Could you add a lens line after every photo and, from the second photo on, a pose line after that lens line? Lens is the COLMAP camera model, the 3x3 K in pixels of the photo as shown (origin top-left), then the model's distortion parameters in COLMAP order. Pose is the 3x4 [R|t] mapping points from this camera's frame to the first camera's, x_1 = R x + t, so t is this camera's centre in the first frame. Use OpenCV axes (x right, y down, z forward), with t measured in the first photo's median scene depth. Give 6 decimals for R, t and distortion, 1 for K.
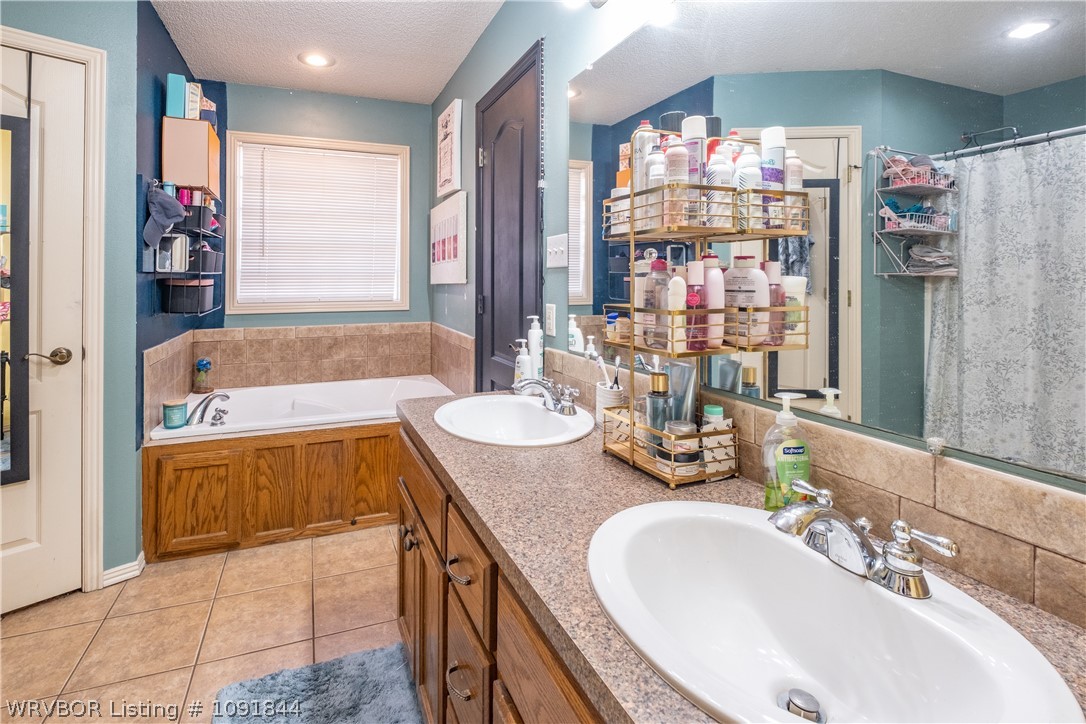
lens RADIAL K [[507.5, 0, 542.9], [0, 507.5, 278.0], [0, 0, 1]] dist [0.019787, -0.013336]
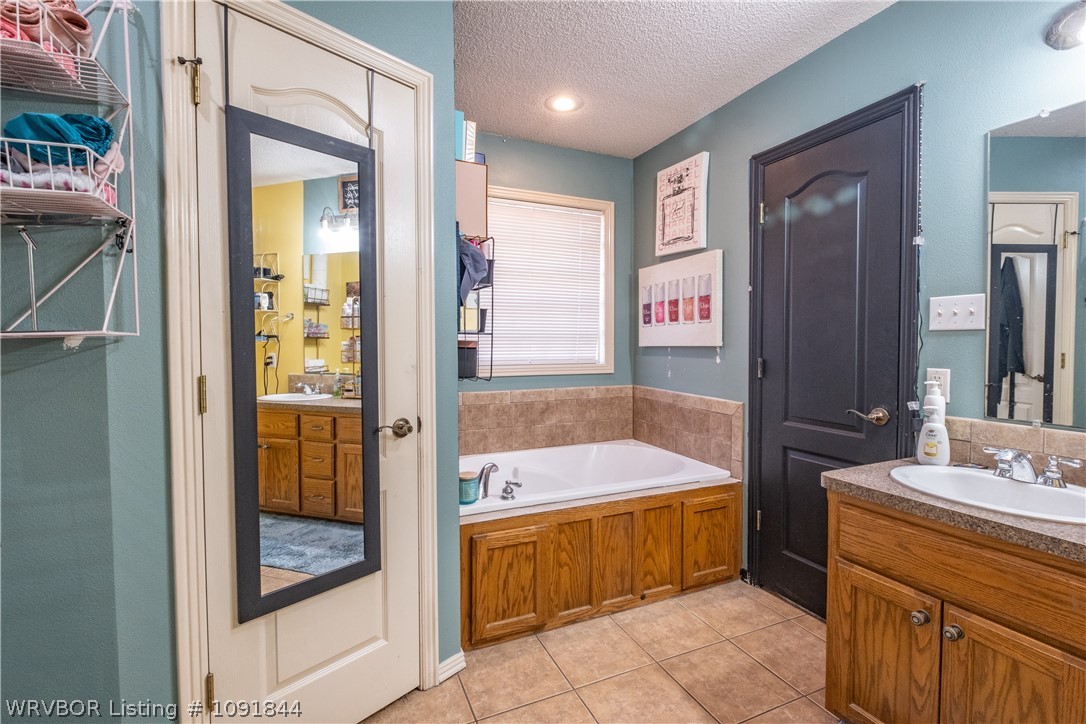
lens RADIAL K [[481.2, 0, 542.6], [0, 481.2, 356.1], [0, 0, 1]] dist [0.003805, -0.006176]
pose [[0.996863, 0.000498, 0.079142, -0.638991], [-0.003005, 0.999497, 0.031555, 0.003090], [-0.079087, -0.031694, 0.996364, 0.137328]]
